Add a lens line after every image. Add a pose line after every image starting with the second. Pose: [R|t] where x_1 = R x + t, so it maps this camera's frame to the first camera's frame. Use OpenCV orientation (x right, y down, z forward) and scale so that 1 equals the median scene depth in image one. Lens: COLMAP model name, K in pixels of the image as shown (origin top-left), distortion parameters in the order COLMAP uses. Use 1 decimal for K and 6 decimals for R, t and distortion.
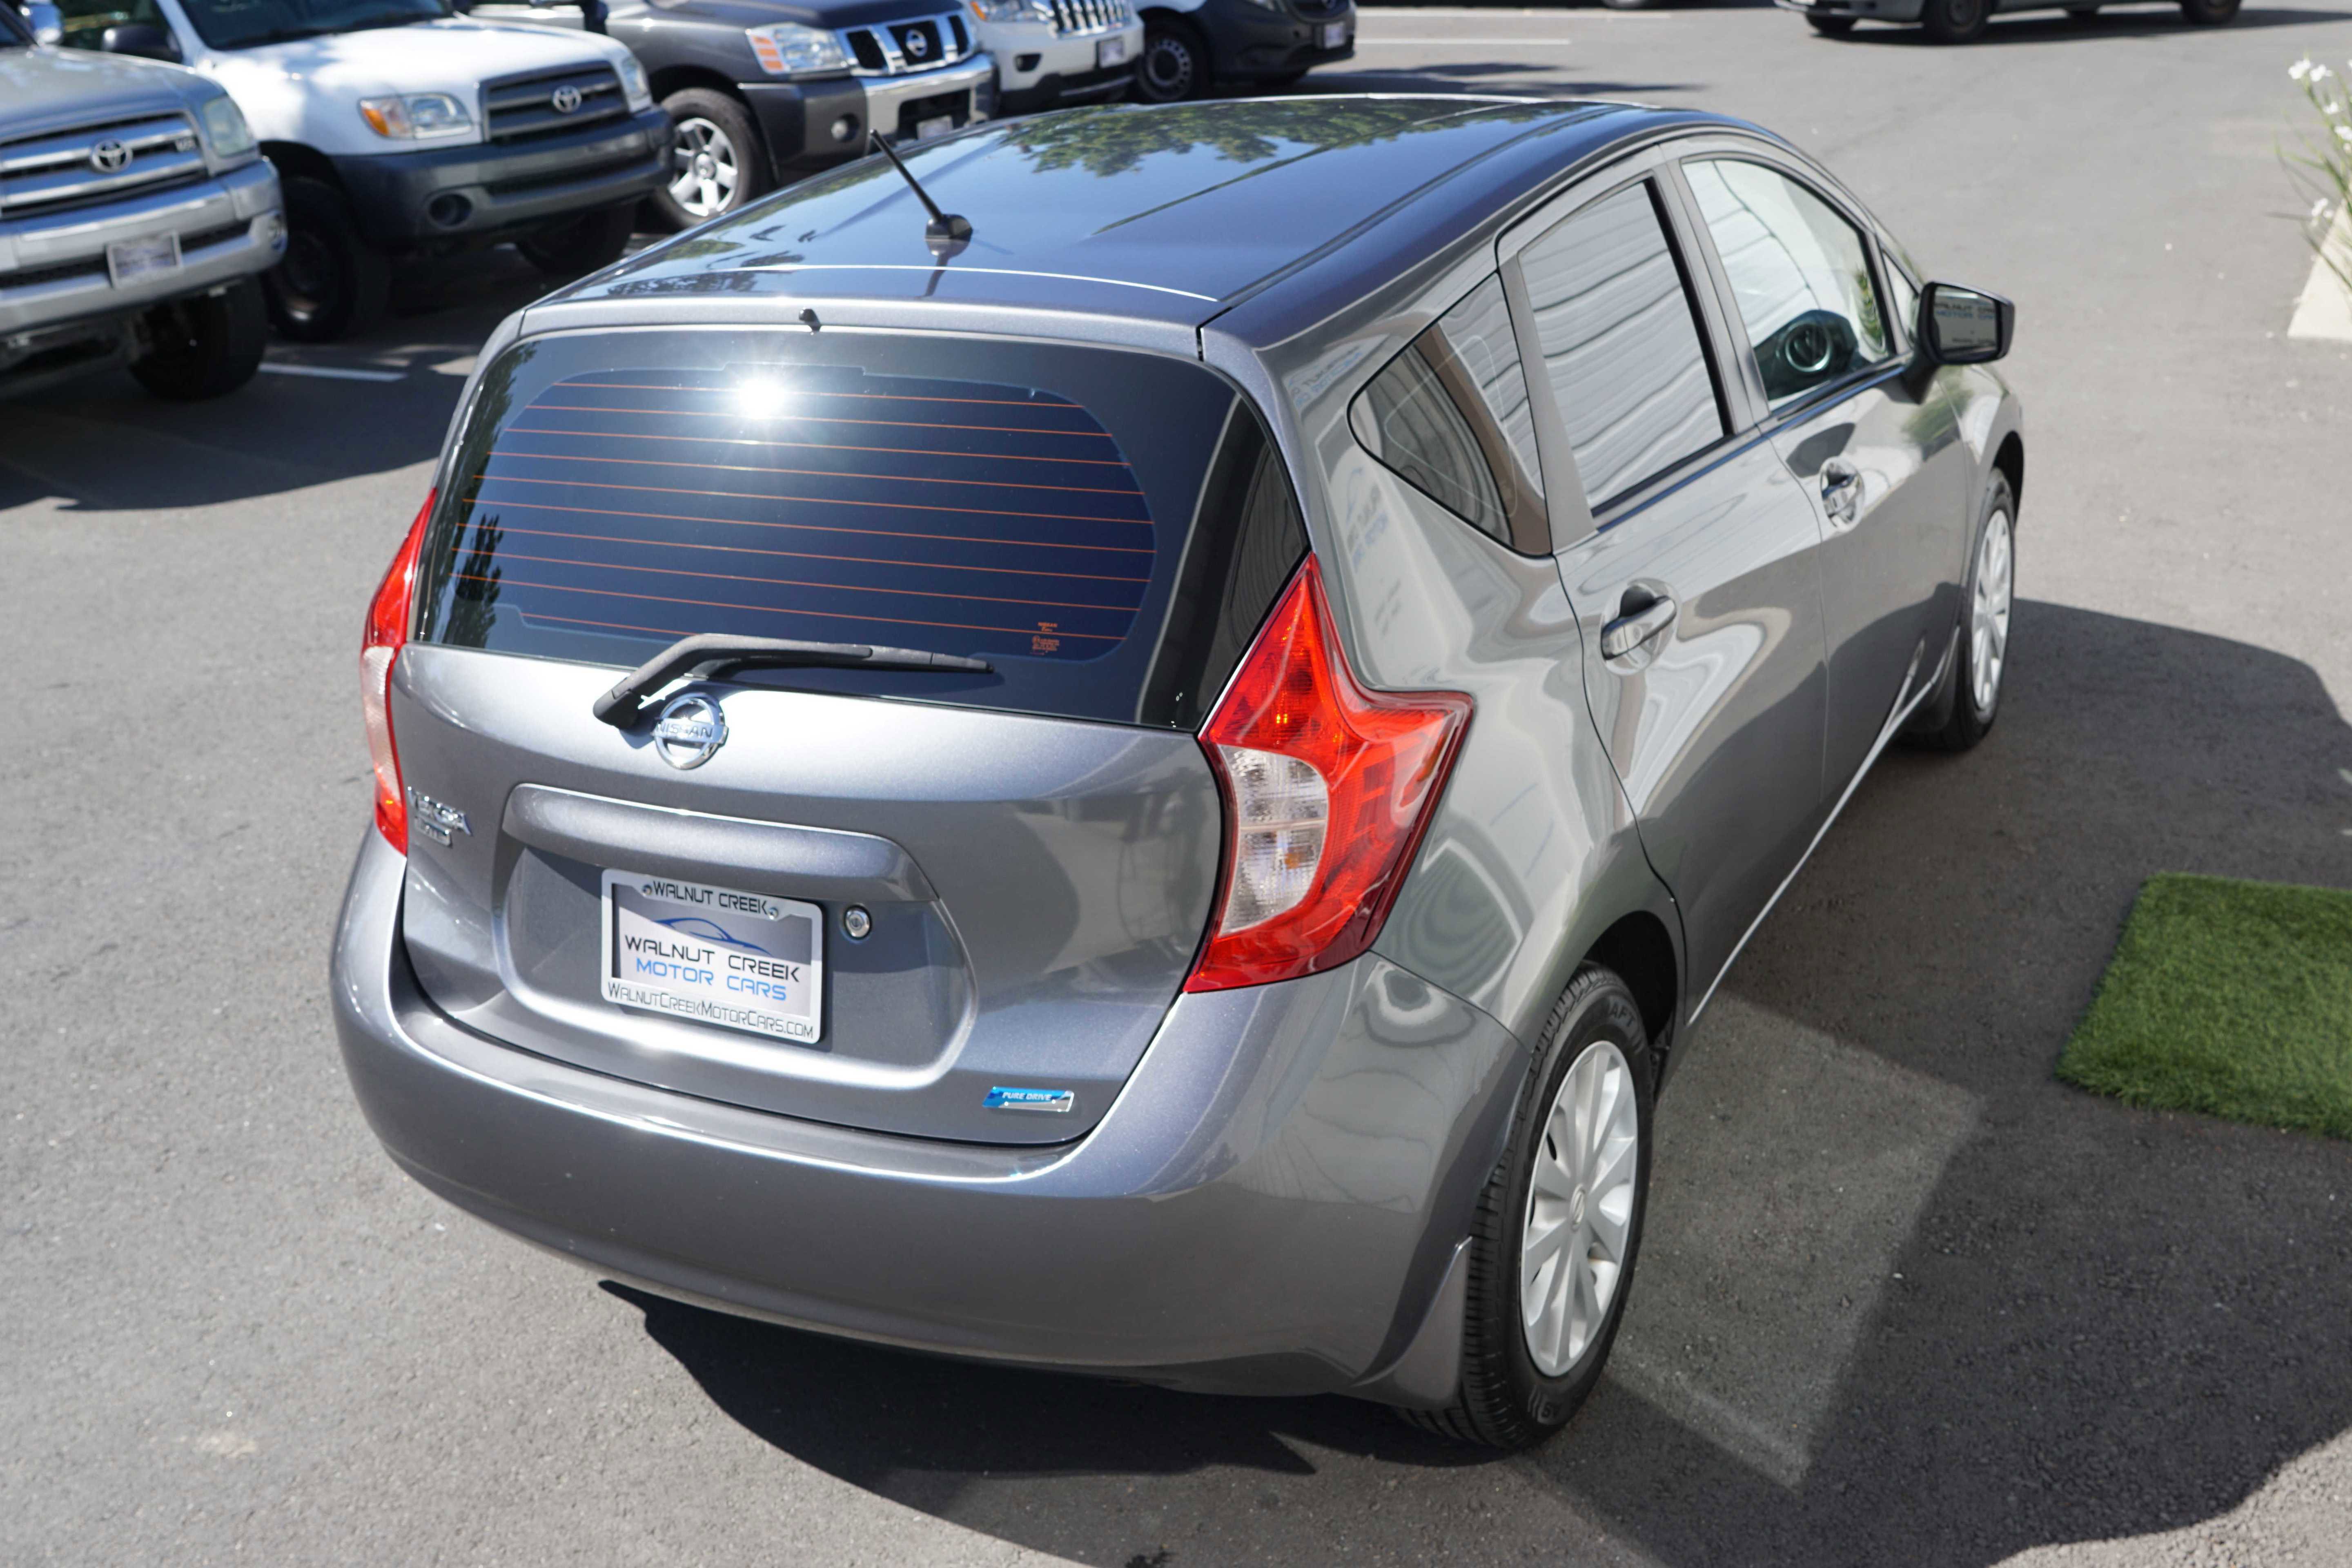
lens RADIAL K [[2501.9, 0, 1188.6], [0, 2501.9, 804.4], [0, 0, 1]] dist [-0.141555, 0.088449]
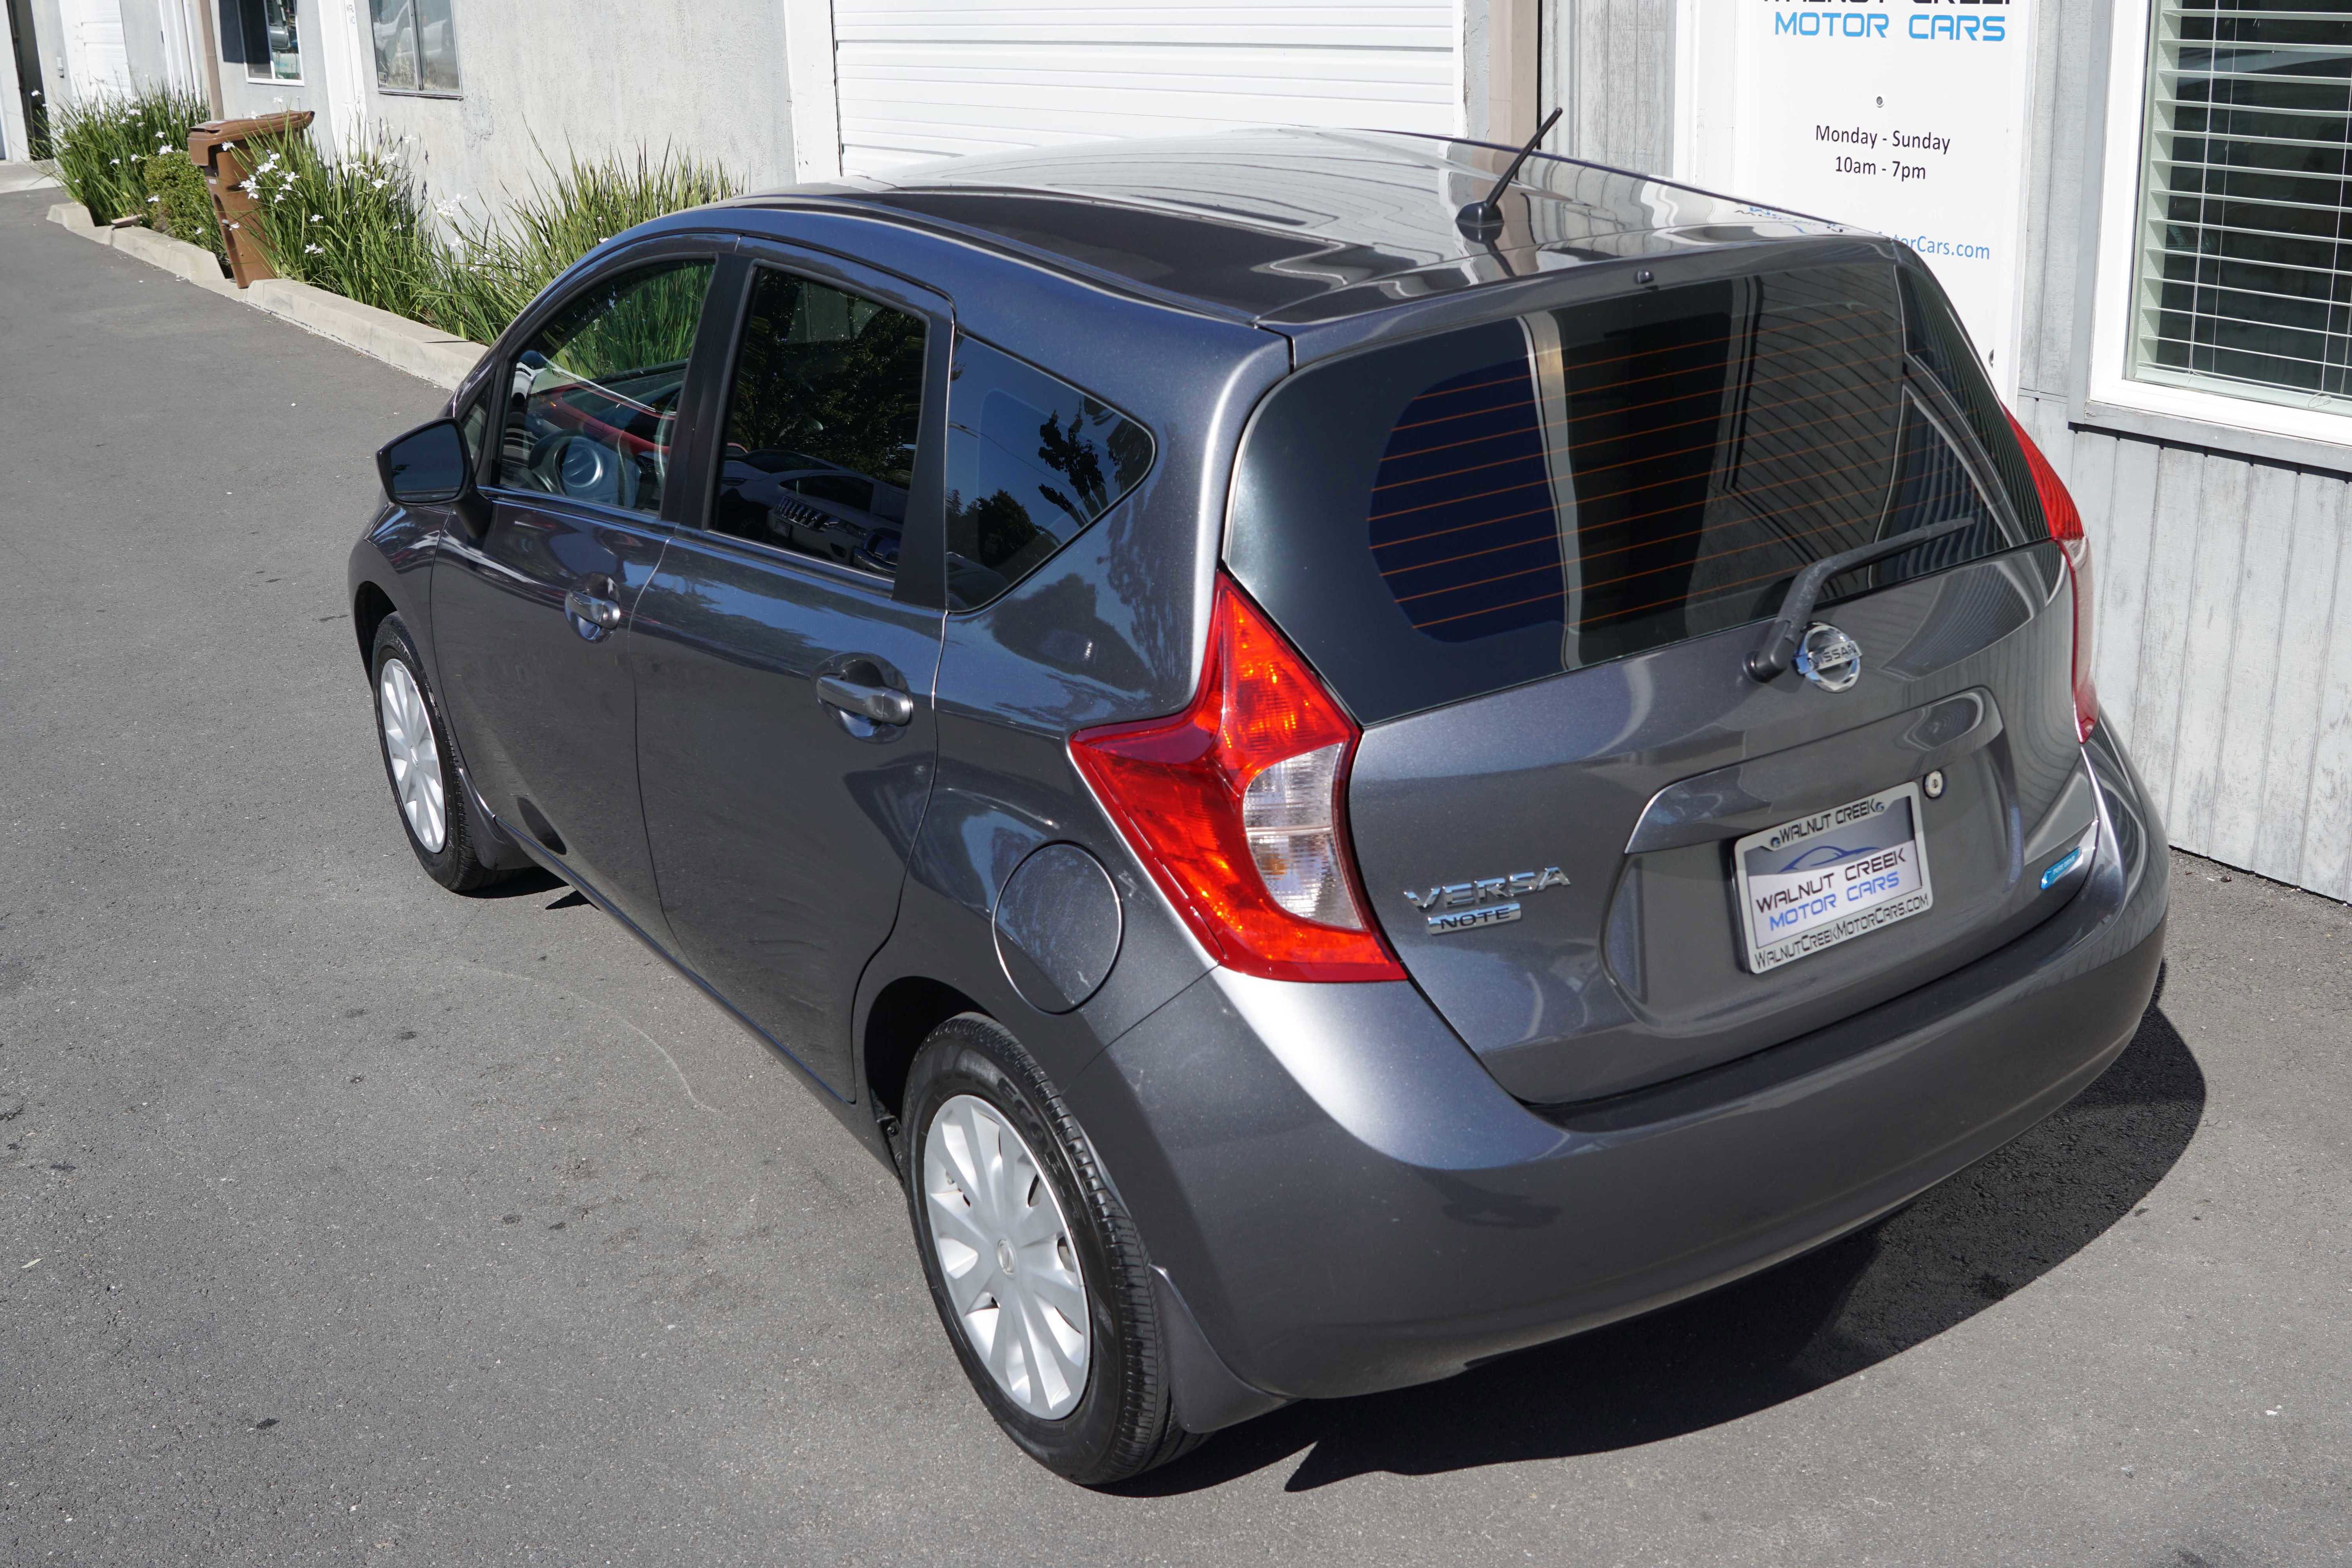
lens RADIAL K [[2501.9, 0, 1188.6], [0, 2501.9, 804.4], [0, 0, 1]] dist [-0.141555, 0.088449]
pose [[0.492698, -0.269279, 0.827489, -1.018314], [0.346499, 0.932990, 0.097300, -0.139724], [-0.798240, 0.238784, 0.552988, 0.558215]]
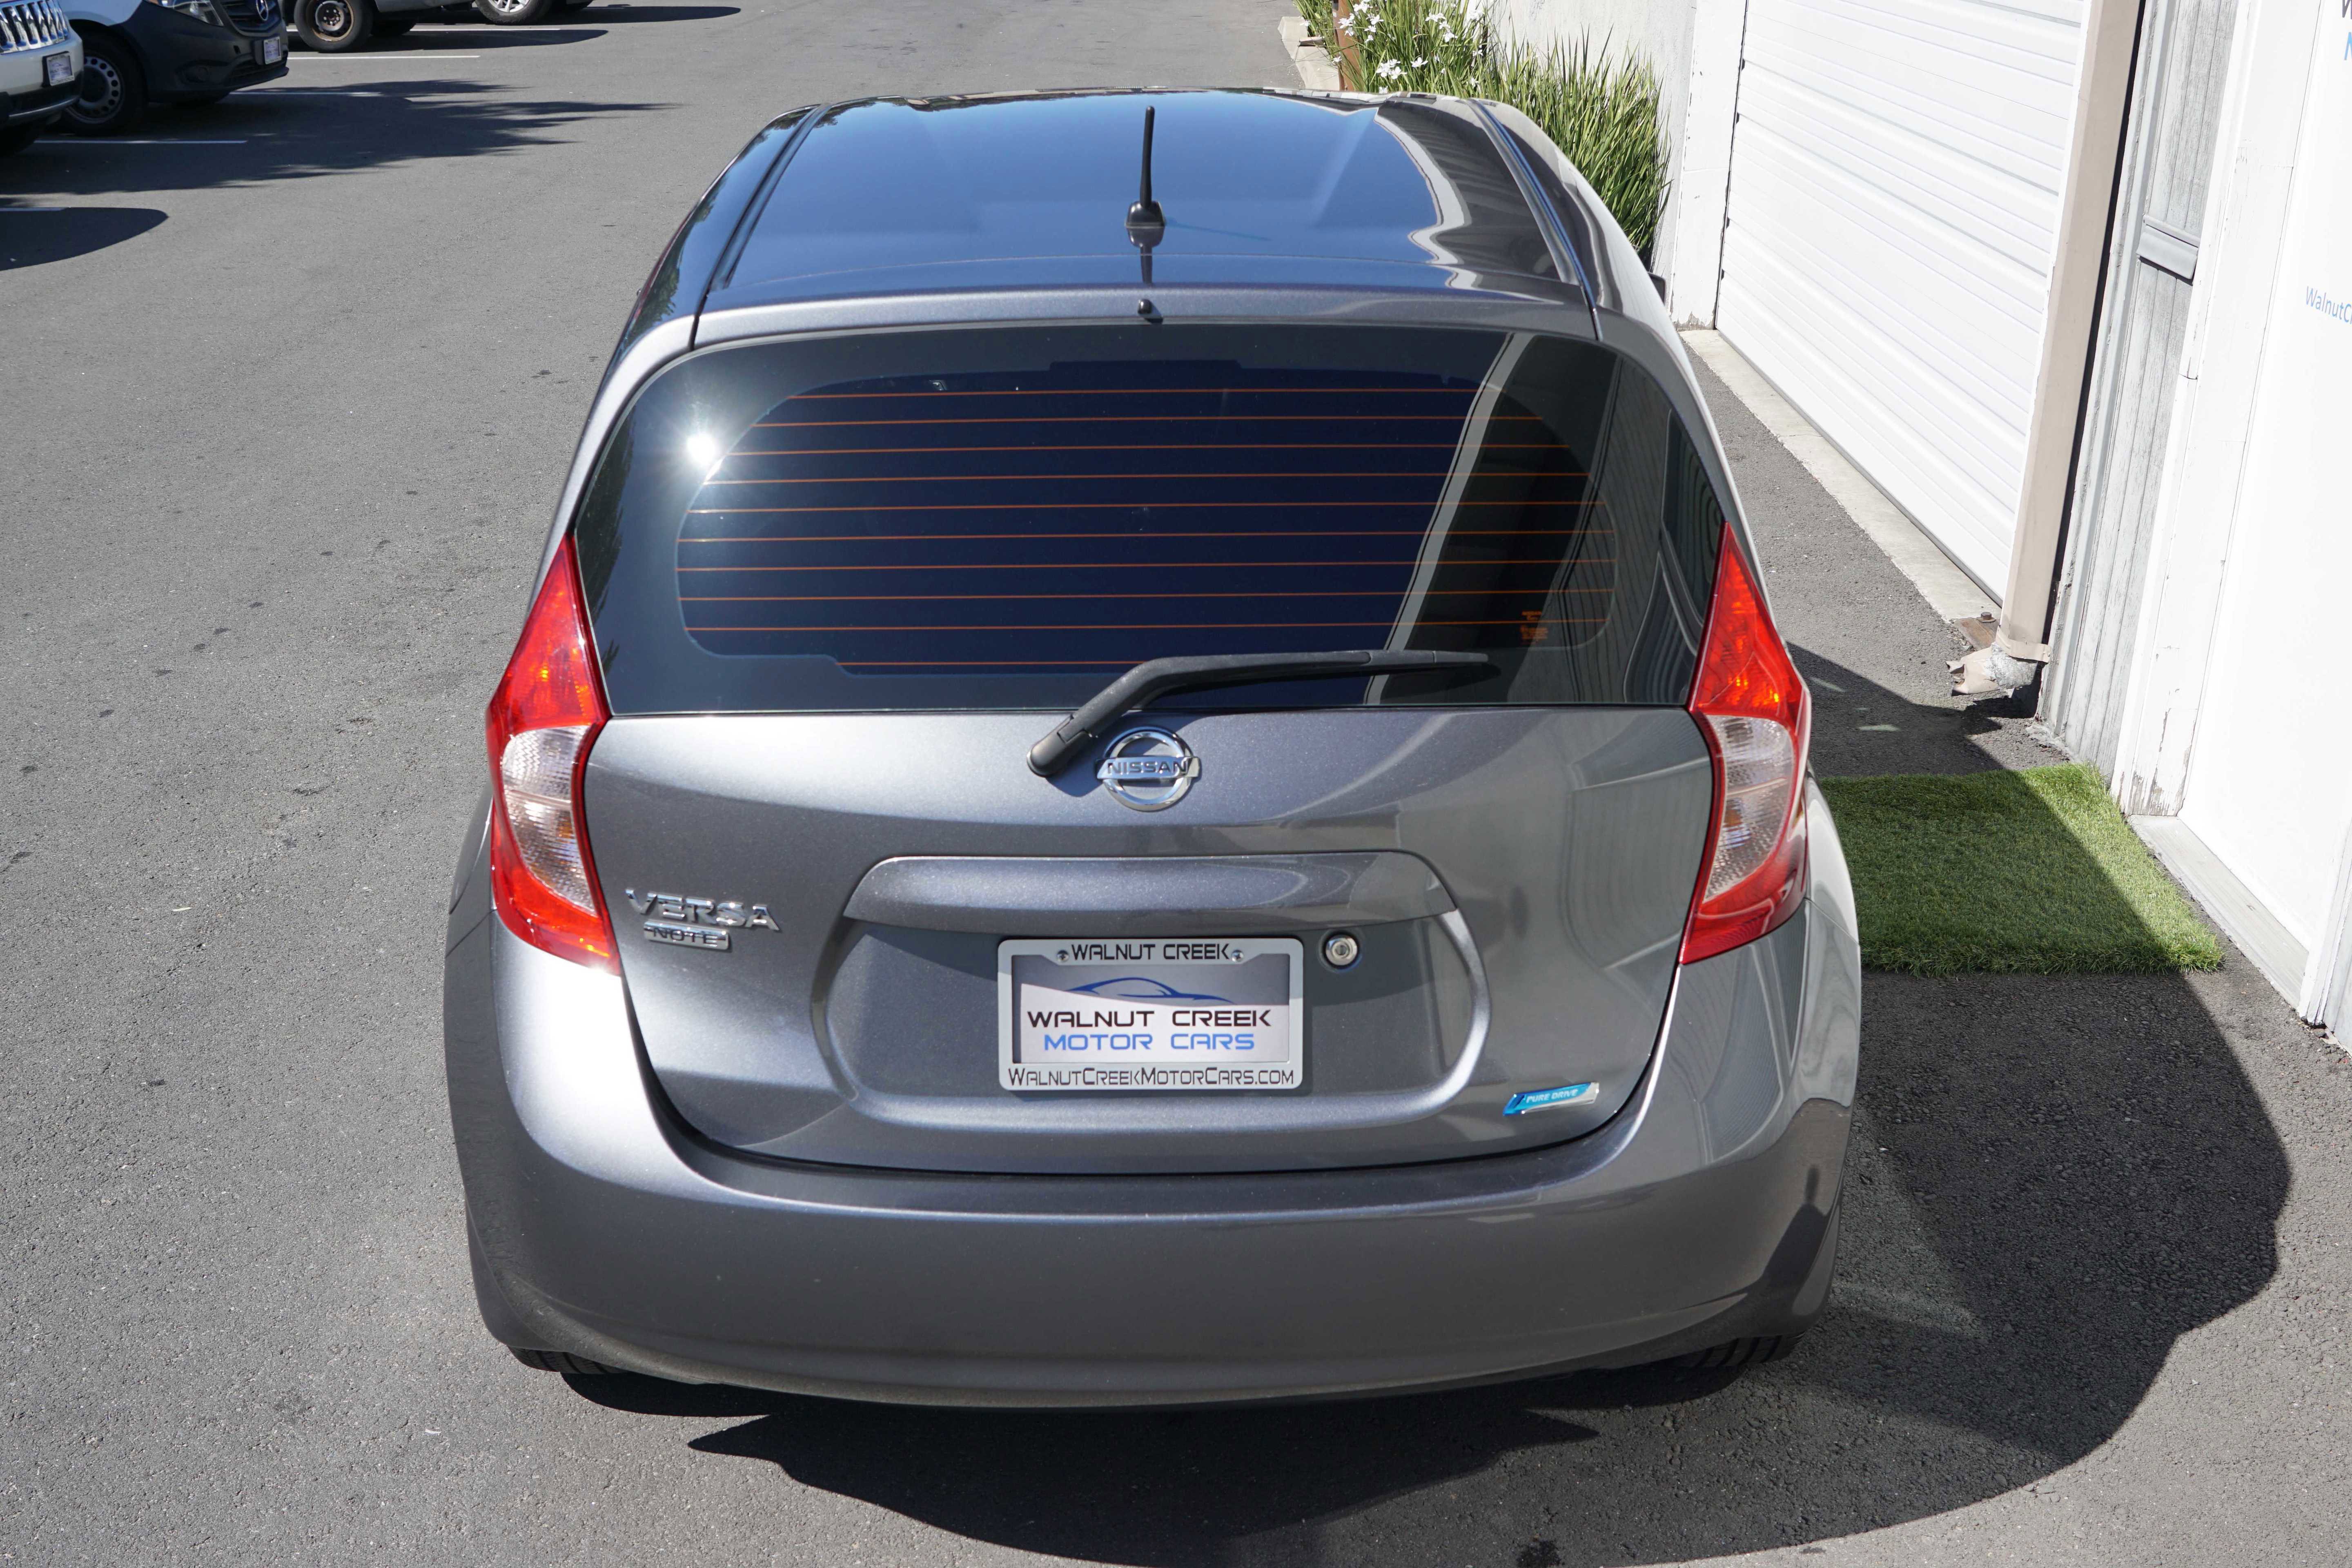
lens RADIAL K [[2501.9, 0, 1188.6], [0, 2501.9, 804.4], [0, 0, 1]] dist [-0.141555, 0.088449]
pose [[0.877556, -0.122586, 0.463538, -0.516466], [0.125757, 0.991766, 0.024199, -0.031132], [-0.462688, 0.037057, 0.885746, 0.164161]]
